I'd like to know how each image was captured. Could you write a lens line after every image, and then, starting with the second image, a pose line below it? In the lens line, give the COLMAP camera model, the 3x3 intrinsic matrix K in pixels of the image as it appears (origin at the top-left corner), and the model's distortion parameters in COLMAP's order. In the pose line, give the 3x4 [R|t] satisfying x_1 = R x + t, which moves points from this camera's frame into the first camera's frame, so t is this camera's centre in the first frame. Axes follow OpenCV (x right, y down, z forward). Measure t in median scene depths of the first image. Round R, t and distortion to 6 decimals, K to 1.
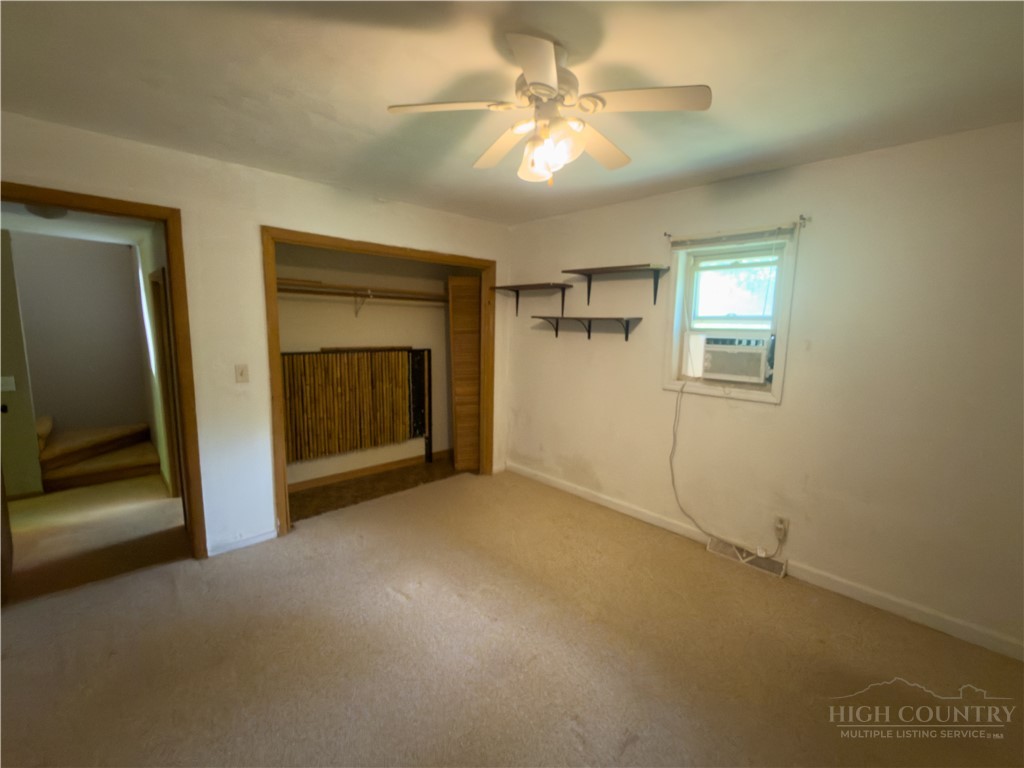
lens RADIAL K [[440.9, 0, 512.0], [0, 440.9, 384.0], [0, 0, 1]] dist [-0.002180, -0.000230]
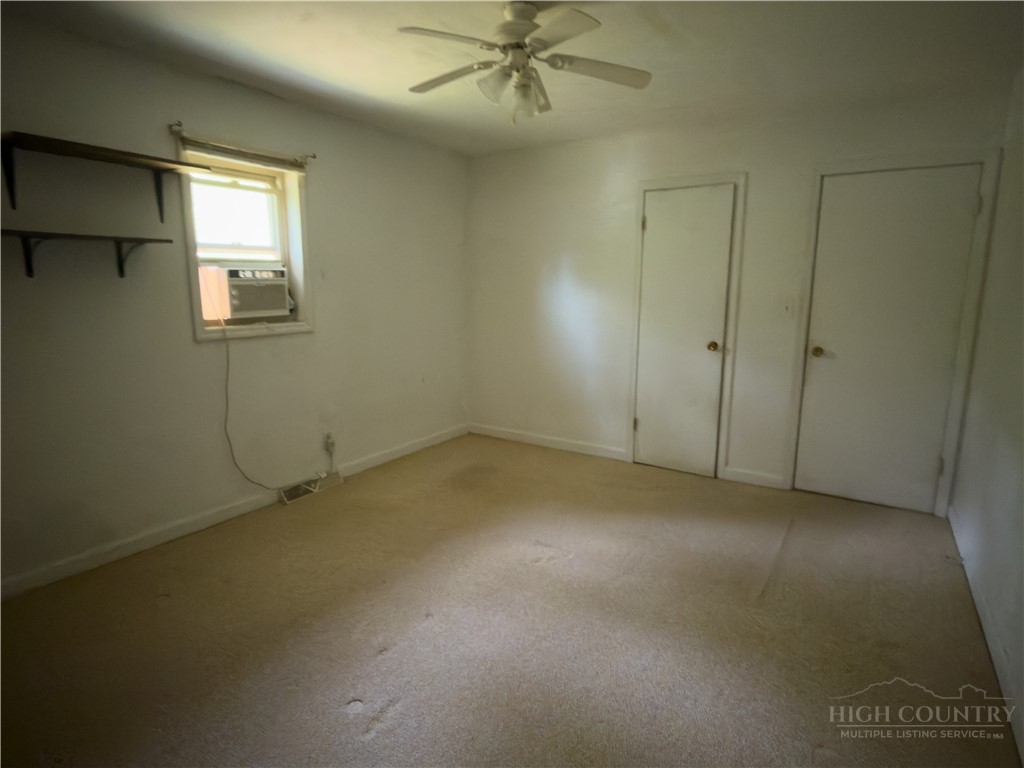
lens RADIAL K [[568.0, 0, 512.0], [0, 568.0, 384.0], [0, 0, 1]] dist [0.002677, 0.000359]
pose [[-0.228124, -0.197621, 0.953365, -0.775790], [0.129346, 0.964354, 0.230849, -0.079527], [-0.965002, 0.175976, -0.194431, 0.763689]]
